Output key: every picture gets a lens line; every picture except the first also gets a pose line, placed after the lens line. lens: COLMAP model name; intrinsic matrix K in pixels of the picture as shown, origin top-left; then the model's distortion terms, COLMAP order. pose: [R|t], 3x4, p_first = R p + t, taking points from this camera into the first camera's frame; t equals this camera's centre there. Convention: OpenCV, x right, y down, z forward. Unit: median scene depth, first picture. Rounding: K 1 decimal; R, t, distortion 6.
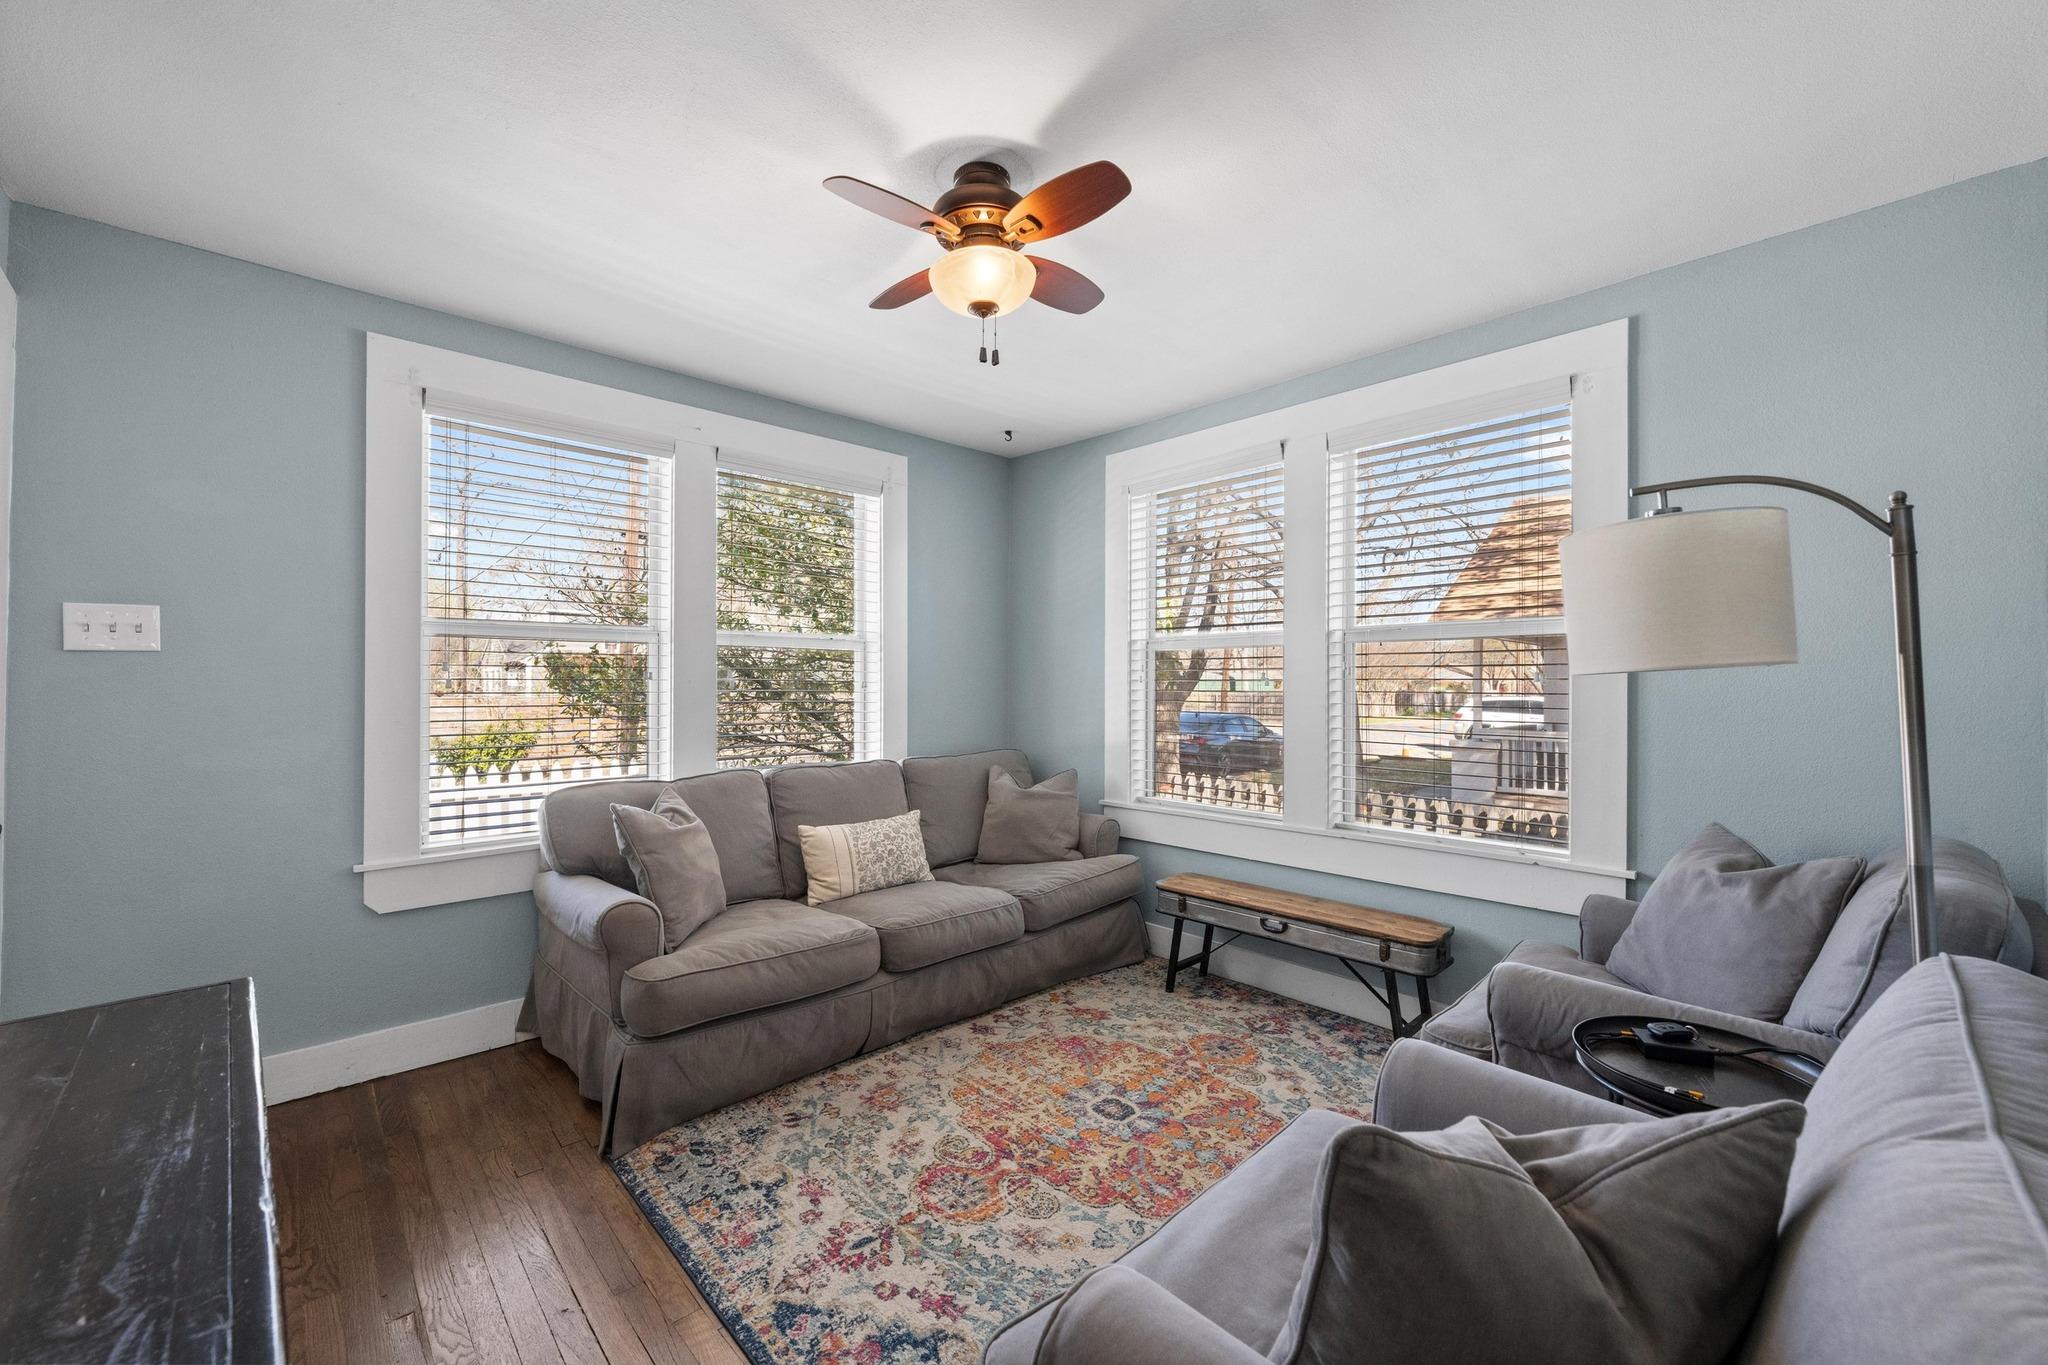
lens RADIAL K [[814.6, 0, 1020.6], [0, 814.6, 688.5], [0, 0, 1]] dist [0.003330, -0.000591]
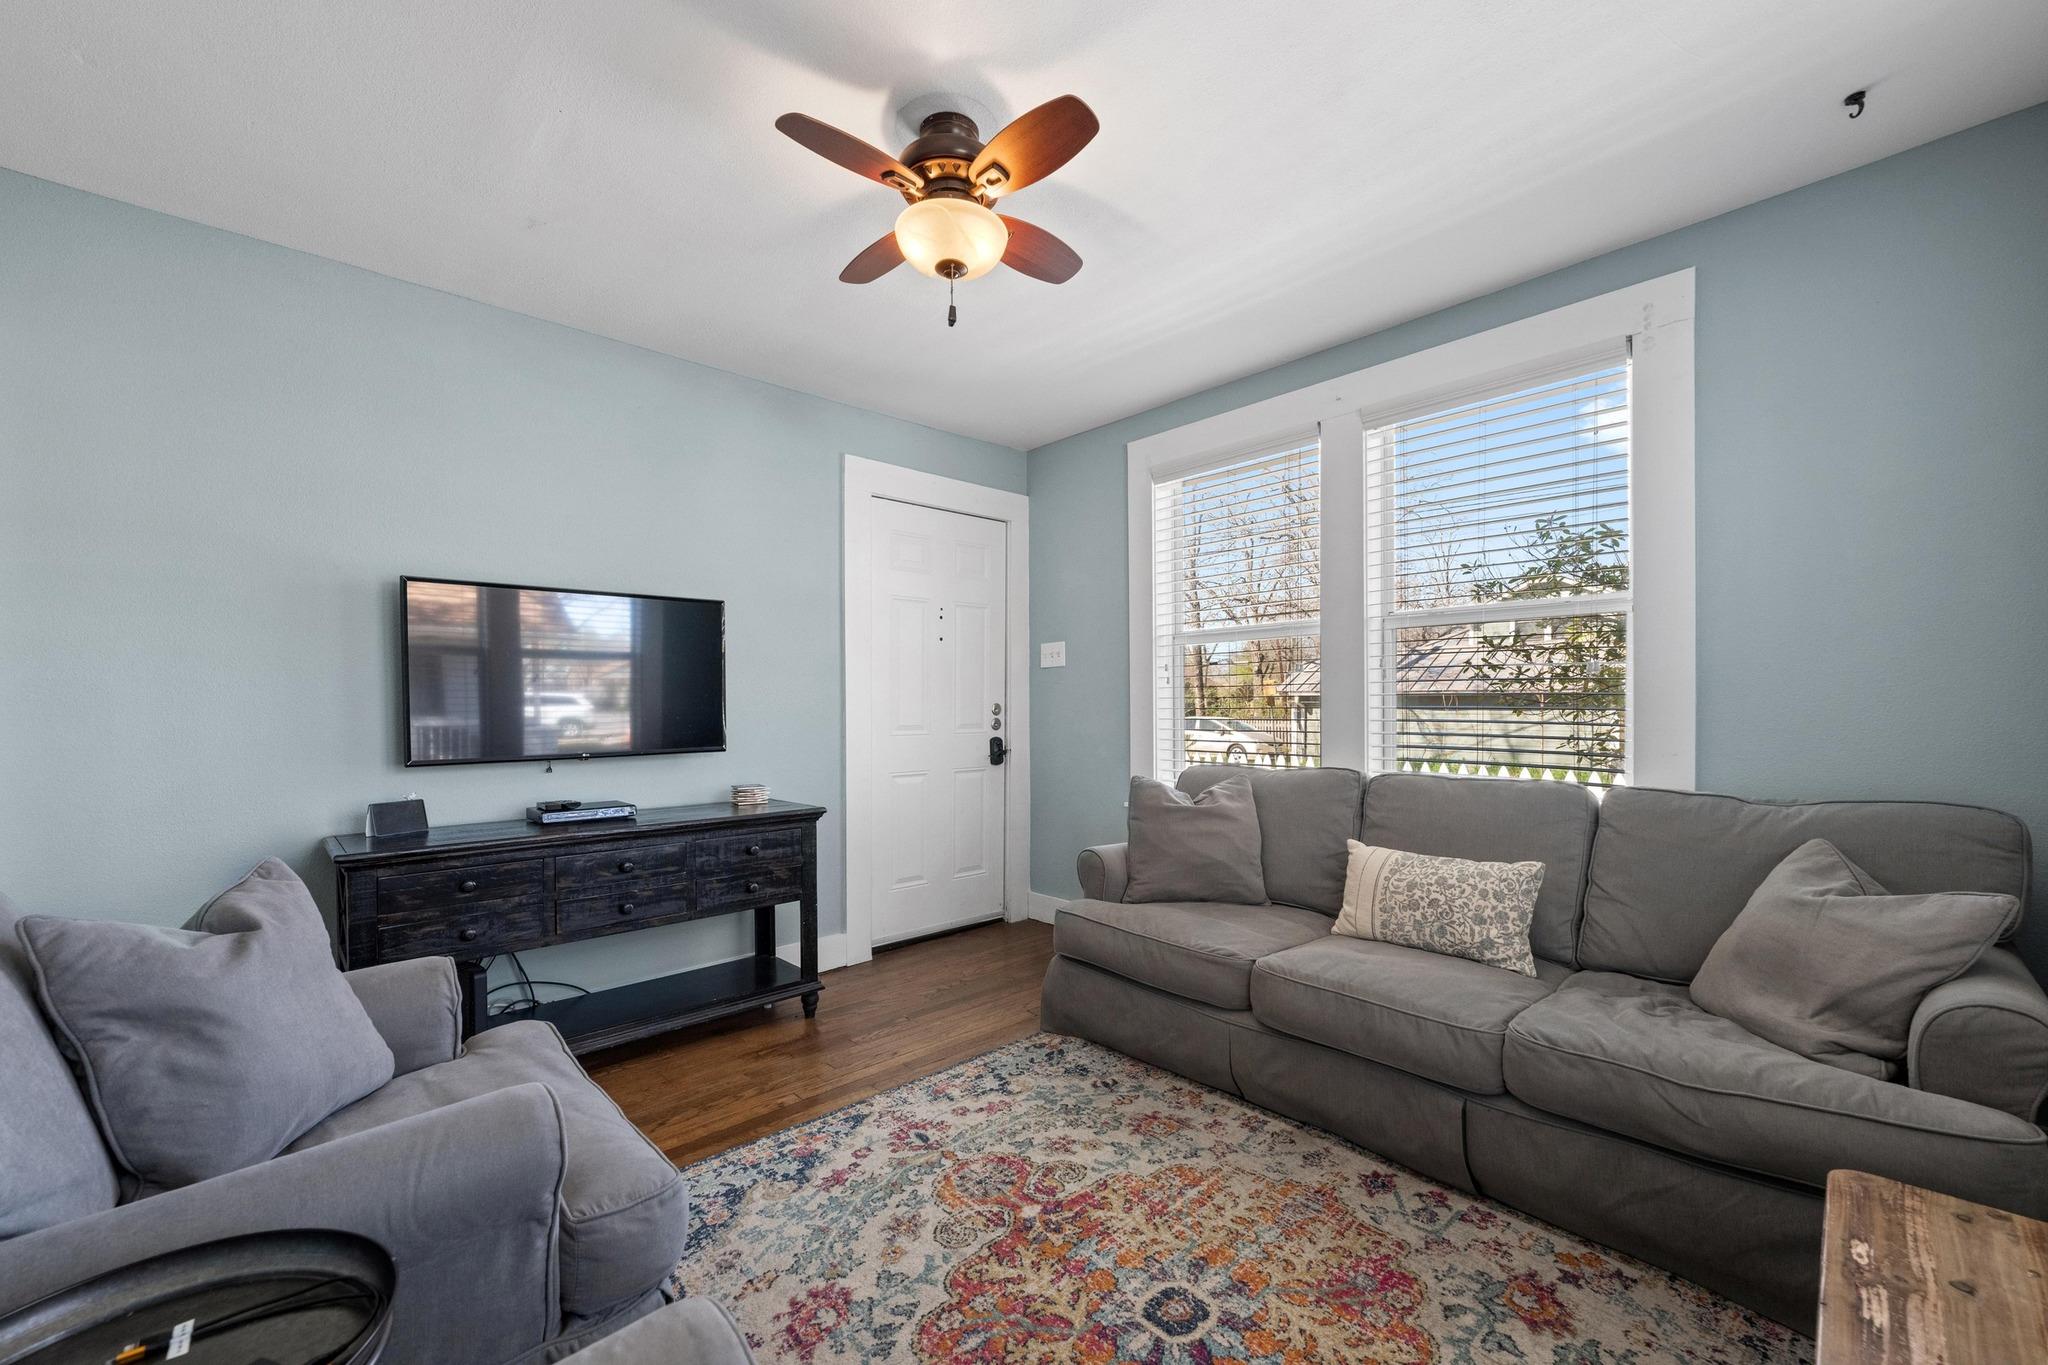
lens RADIAL K [[814.6, 0, 1020.4], [0, 814.6, 719.5], [0, 0, 1]] dist [0.003330, -0.000591]
pose [[-0.013802, 0.019000, -0.999724, 0.703913], [0.005341, 0.999807, 0.018928, 0.033671], [0.999890, -0.005078, -0.013901, 0.831424]]
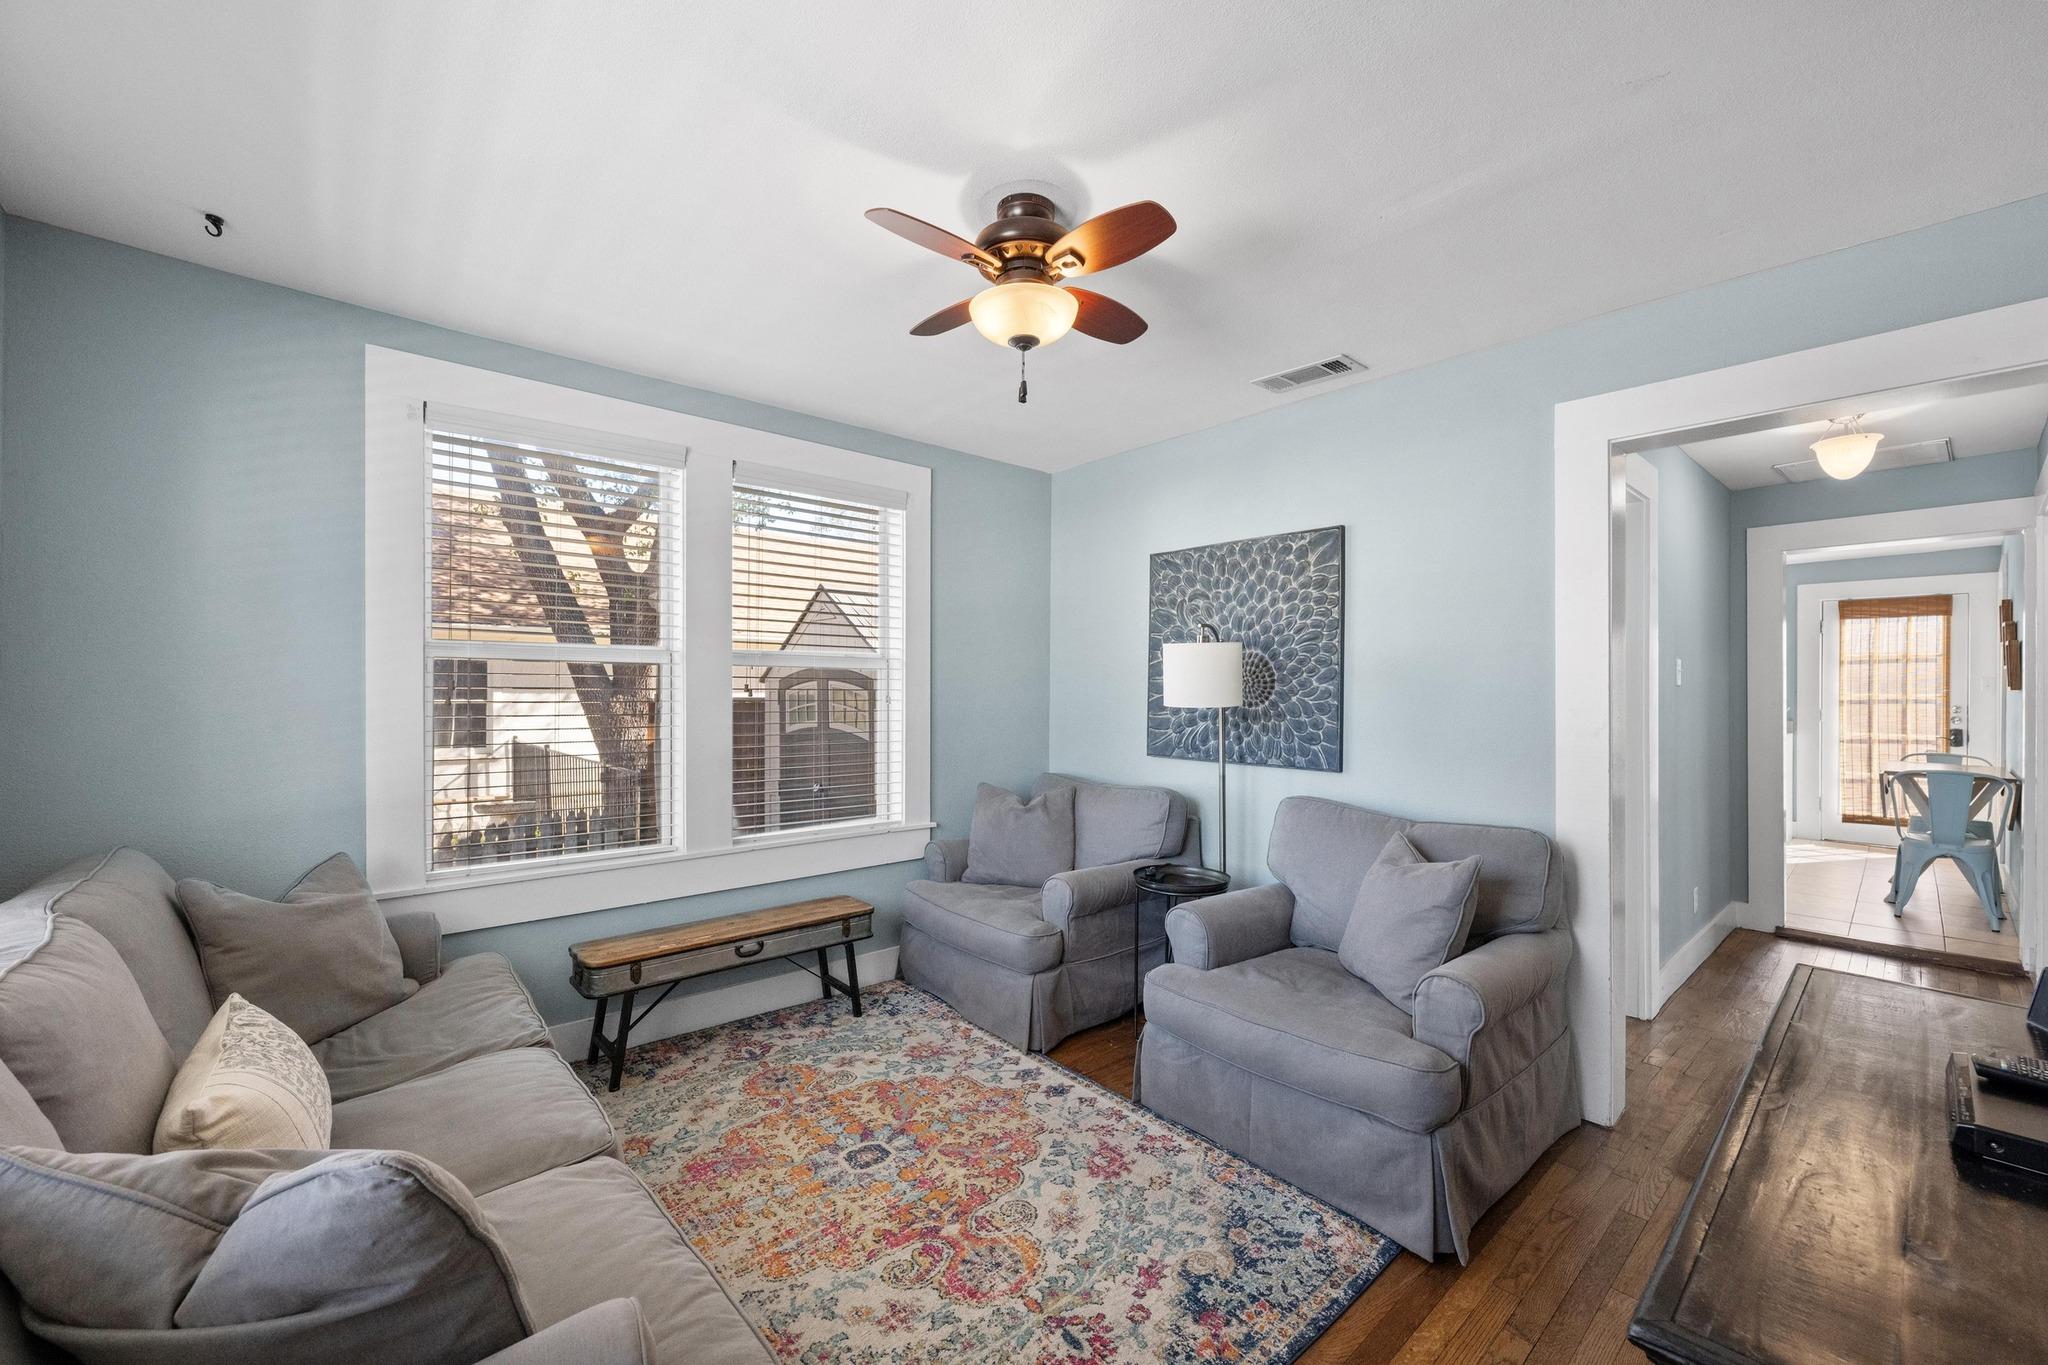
lens RADIAL K [[814.6, 0, 1030.3], [0, 814.6, 688.2], [0, 0, 1]] dist [0.003330, -0.000591]
pose [[0.028513, 0.000985, 0.999593, -0.794327], [-0.007440, 0.999972, -0.000773, -0.036973], [-0.999566, -0.007415, 0.028520, 0.733304]]
